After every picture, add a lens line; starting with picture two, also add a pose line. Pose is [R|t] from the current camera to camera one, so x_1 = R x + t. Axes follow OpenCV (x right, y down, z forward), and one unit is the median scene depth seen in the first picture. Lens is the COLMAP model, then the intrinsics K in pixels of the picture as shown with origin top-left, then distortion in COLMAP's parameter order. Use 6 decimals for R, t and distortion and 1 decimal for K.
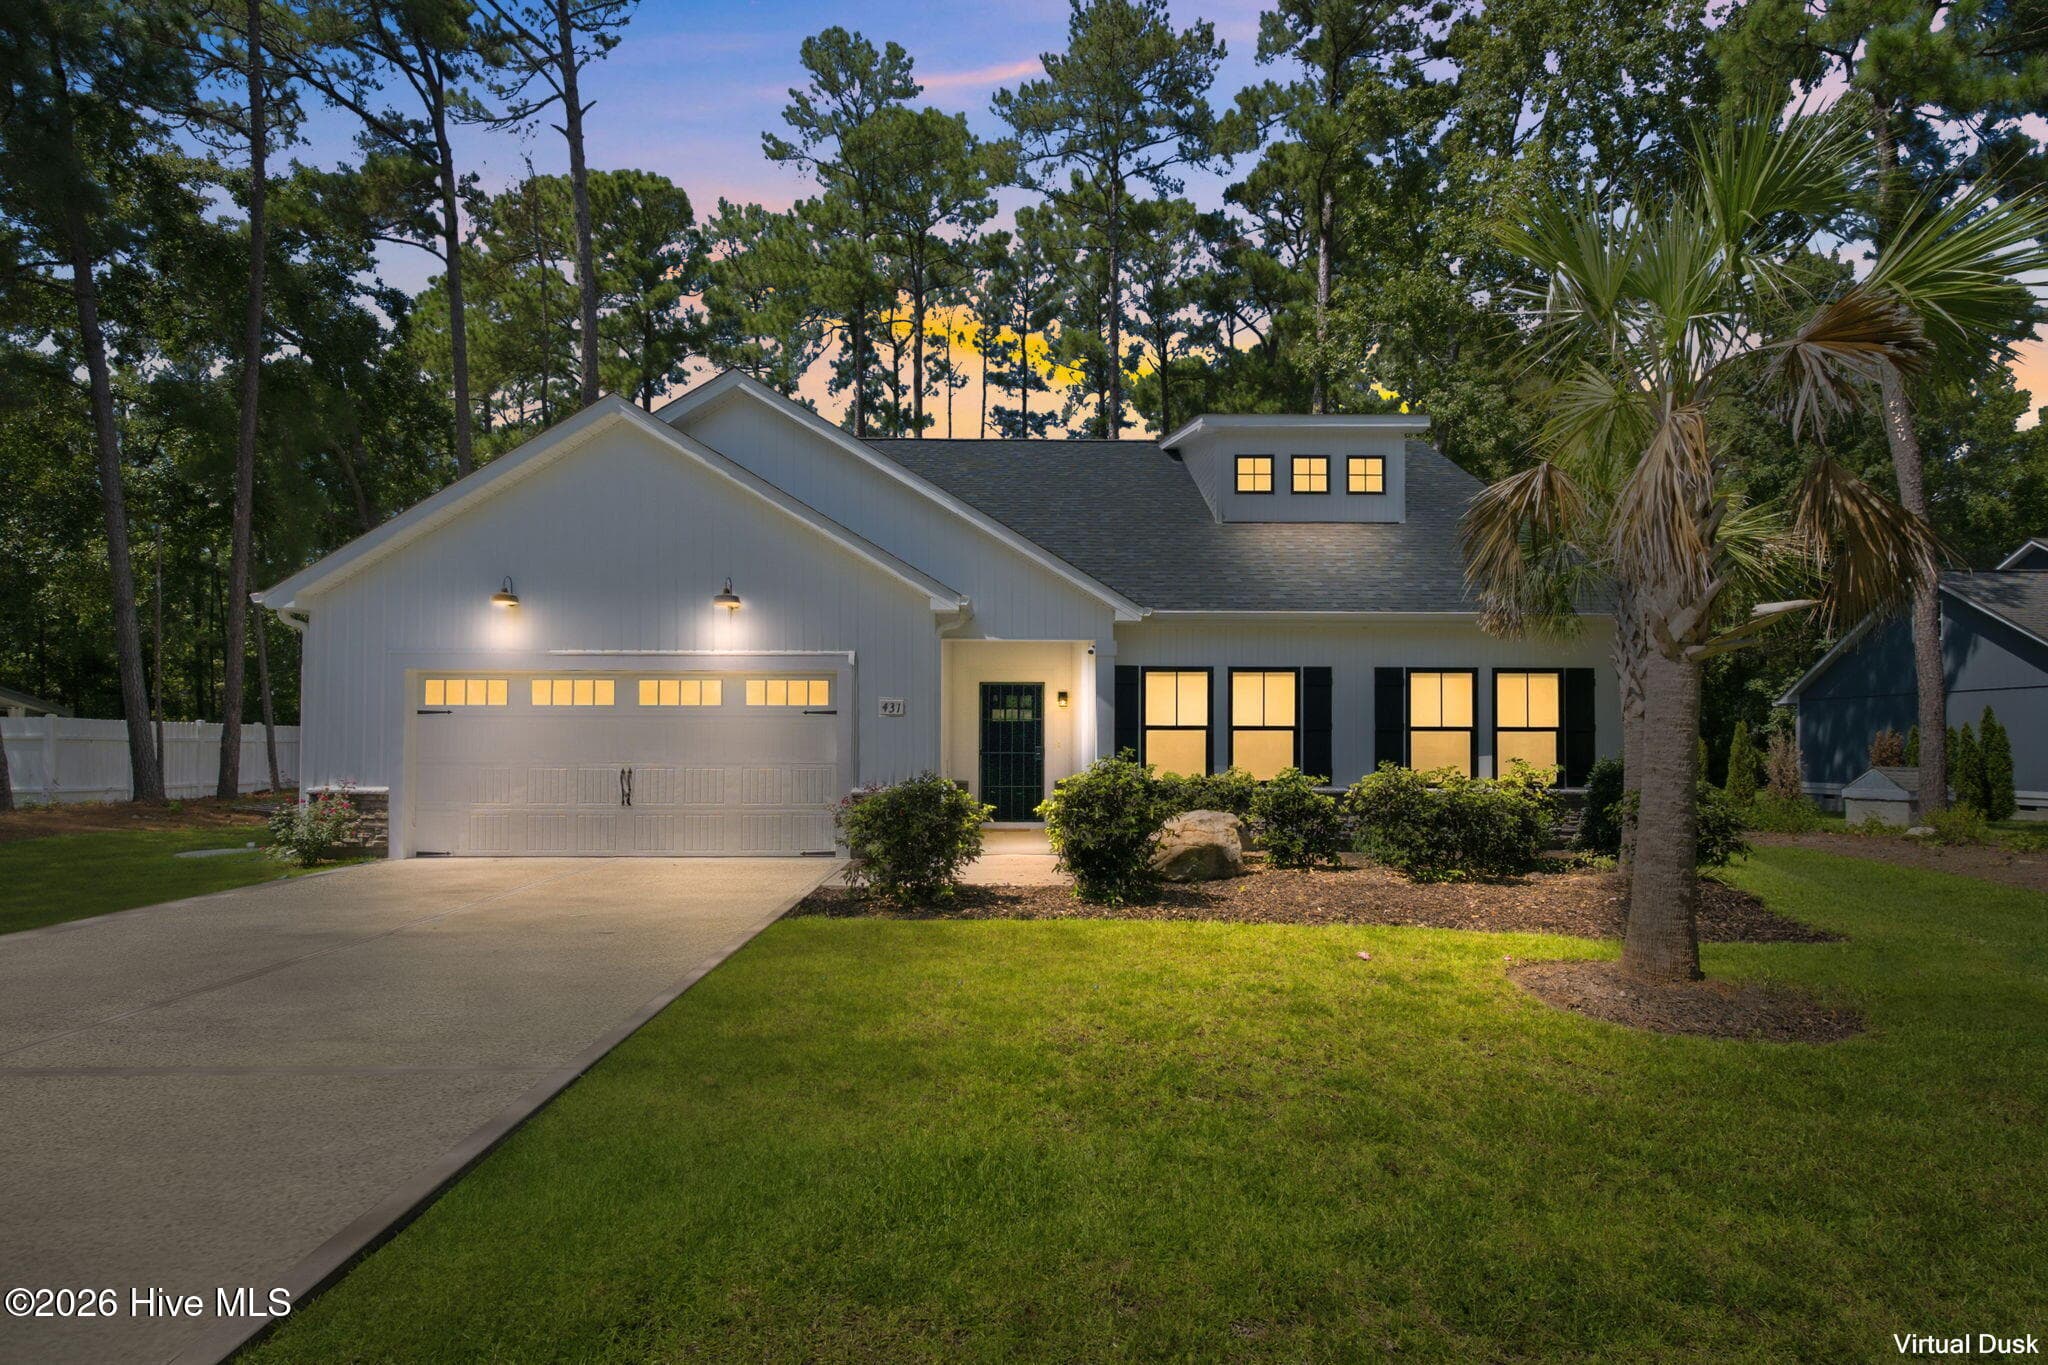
lens RADIAL K [[1053.6, 0, 1028.3], [0, 1053.6, 734.6], [0, 0, 1]] dist [-0.001410, -0.000222]
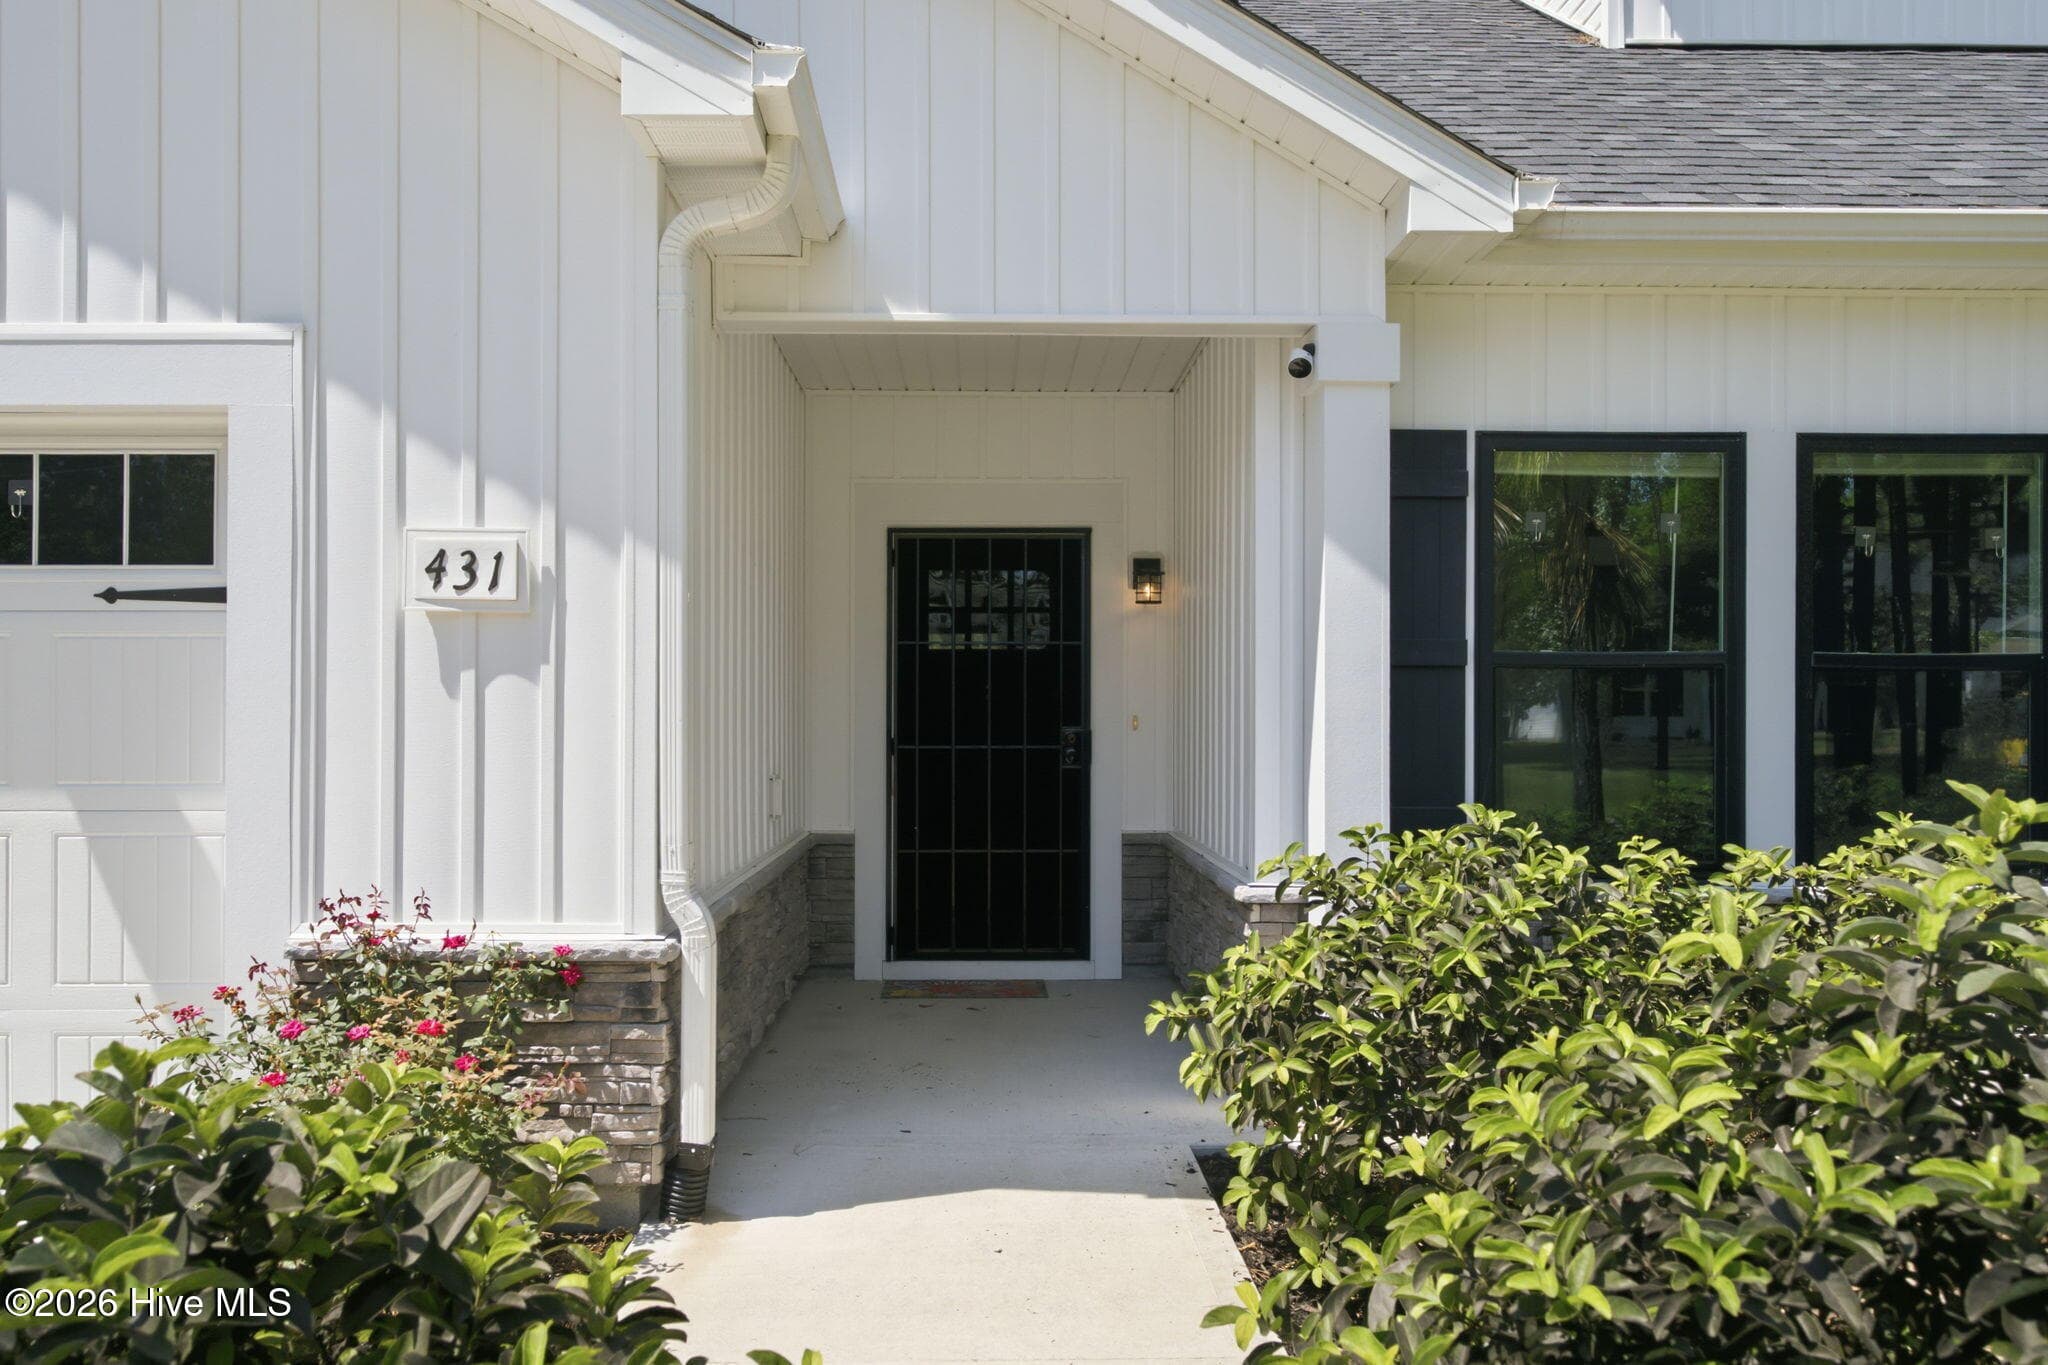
lens RADIAL K [[1647.3, 0, 1024.0], [0, 1647.3, 682.5], [0, 0, 1]] dist [-0.008183, -0.001462]
pose [[0.999957, -0.001687, 0.009090, -0.003993], [0.001756, 0.999970, -0.007590, 0.000588], [-0.009076, 0.007605, 0.999930, 0.206480]]
